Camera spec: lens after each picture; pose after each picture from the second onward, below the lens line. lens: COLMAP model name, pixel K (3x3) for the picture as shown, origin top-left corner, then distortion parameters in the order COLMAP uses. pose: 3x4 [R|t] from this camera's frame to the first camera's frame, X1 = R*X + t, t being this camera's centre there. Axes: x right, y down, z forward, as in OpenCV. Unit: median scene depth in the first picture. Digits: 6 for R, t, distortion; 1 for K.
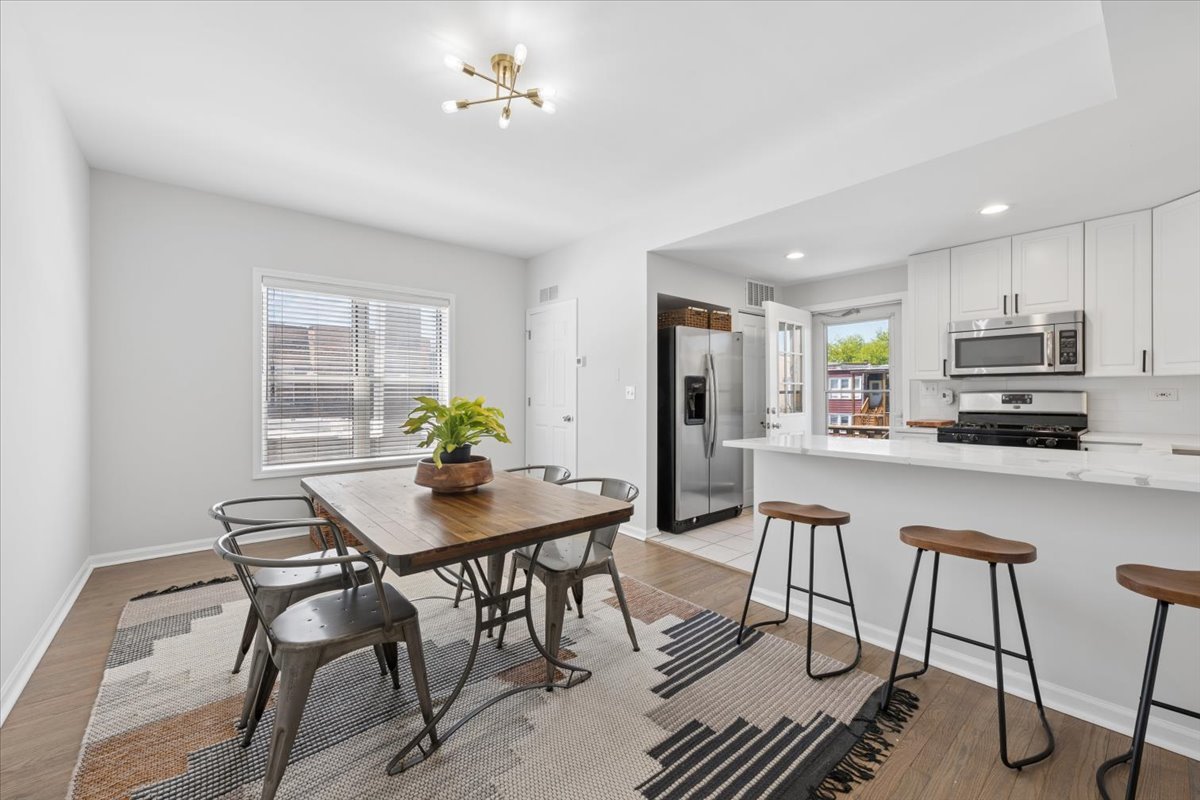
lens RADIAL K [[475.3, 0, 604.7], [0, 475.3, 390.1], [0, 0, 1]] dist [0.000436, 0.000004]
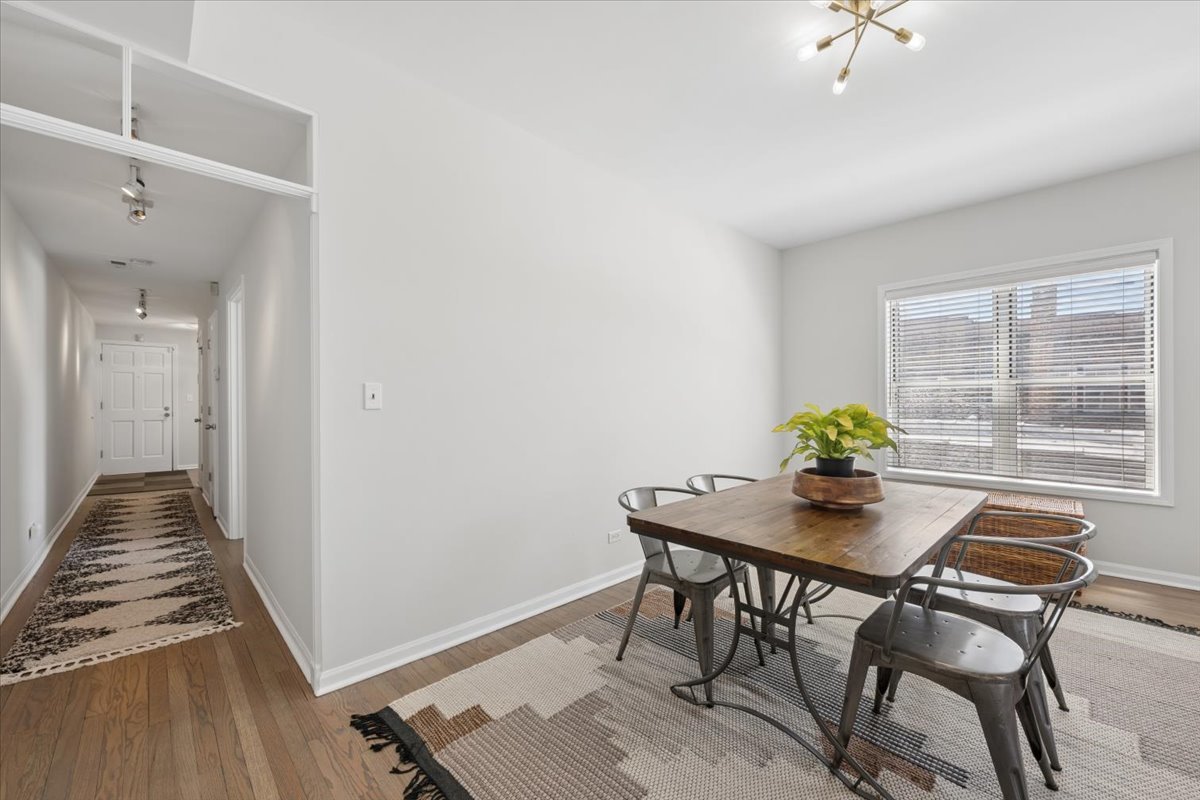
lens RADIAL K [[475.9, 0, 600.0], [0, 475.9, 400.0], [0, 0, 1]] dist [0.001811, 0.000082]
pose [[0.062876, -0.000173, -0.998021, 0.324338], [0.010177, 0.999948, 0.000468, 0.000877], [0.997969, -0.010186, 0.062874, 0.277502]]
